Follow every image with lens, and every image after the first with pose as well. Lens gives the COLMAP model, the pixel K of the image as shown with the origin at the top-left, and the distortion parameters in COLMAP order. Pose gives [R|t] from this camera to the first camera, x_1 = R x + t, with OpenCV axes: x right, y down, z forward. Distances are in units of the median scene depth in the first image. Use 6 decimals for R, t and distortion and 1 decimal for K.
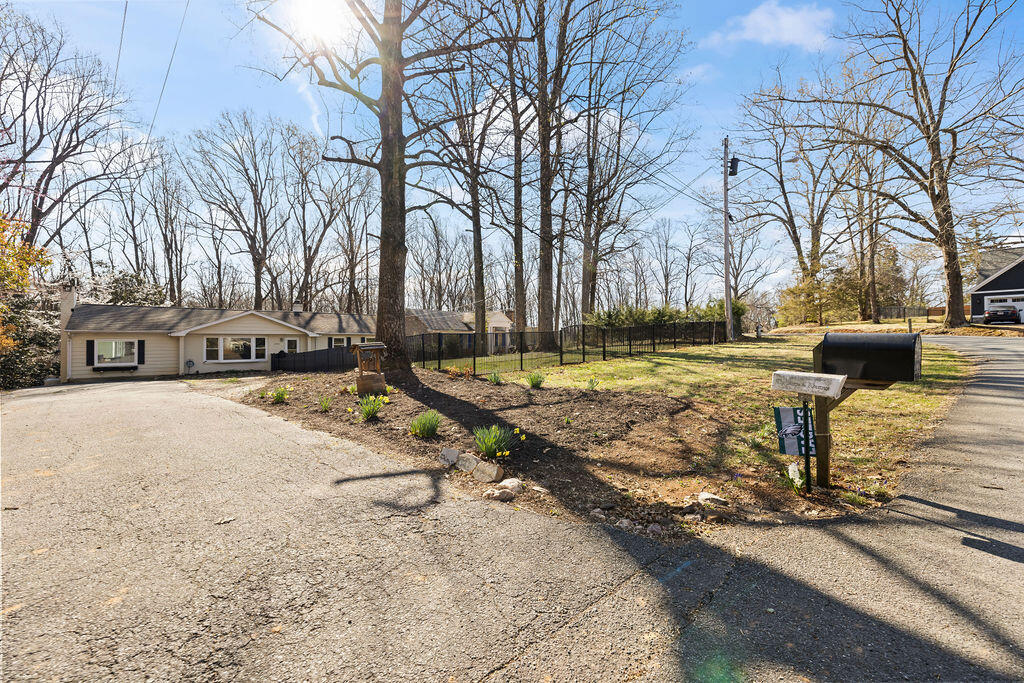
lens RADIAL K [[431.1, 0, 510.5], [0, 431.1, 339.4], [0, 0, 1]] dist [0.000597, 0.000189]
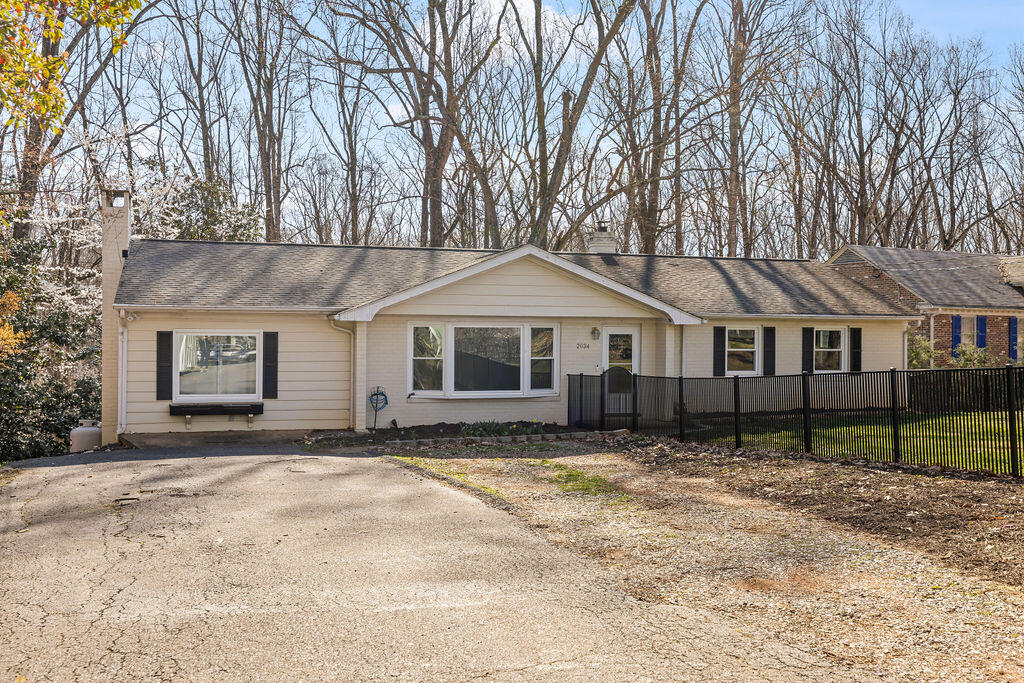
lens RADIAL K [[1018.8, 0, 510.0], [0, 1018.8, 355.9], [0, 0, 1]] dist [-0.007152, -0.006476]
pose [[0.920417, 0.016315, -0.390598, -0.238562], [-0.007960, 0.999704, 0.023000, 0.000386], [0.390857, -0.018060, 0.920274, 0.206694]]
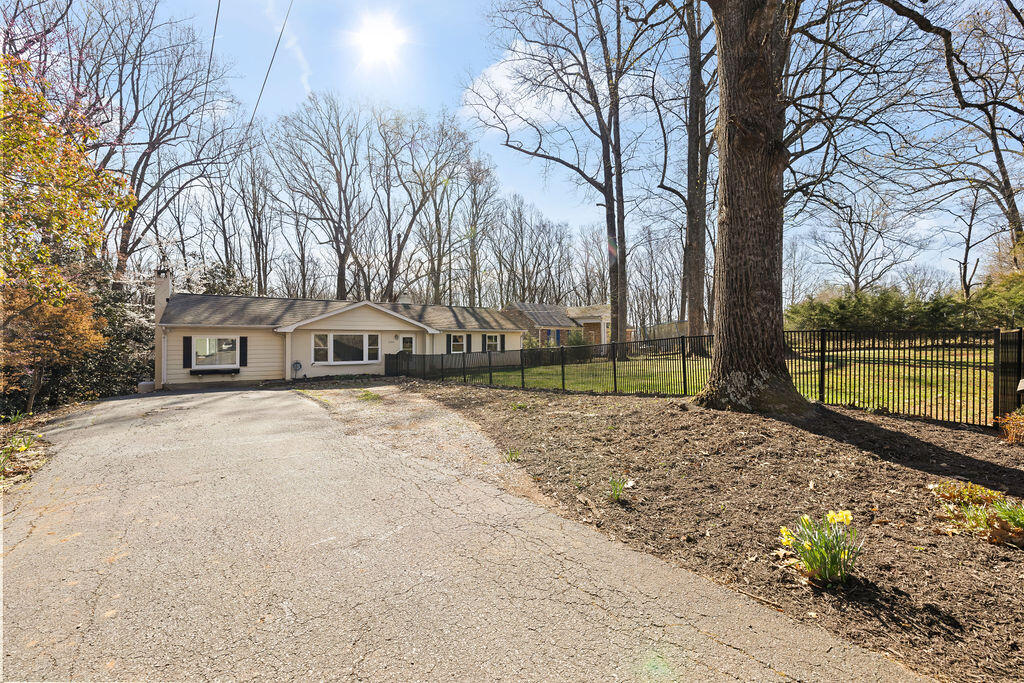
lens RADIAL K [[432.7, 0, 512.0], [0, 432.7, 341.5], [0, 0, 1]] dist [0.000217, -0.000048]
pose [[0.992626, 0.008190, -0.120936, -0.180774], [-0.006725, 0.999899, 0.012518, -0.002073], [0.121027, -0.011613, 0.992581, 0.178488]]
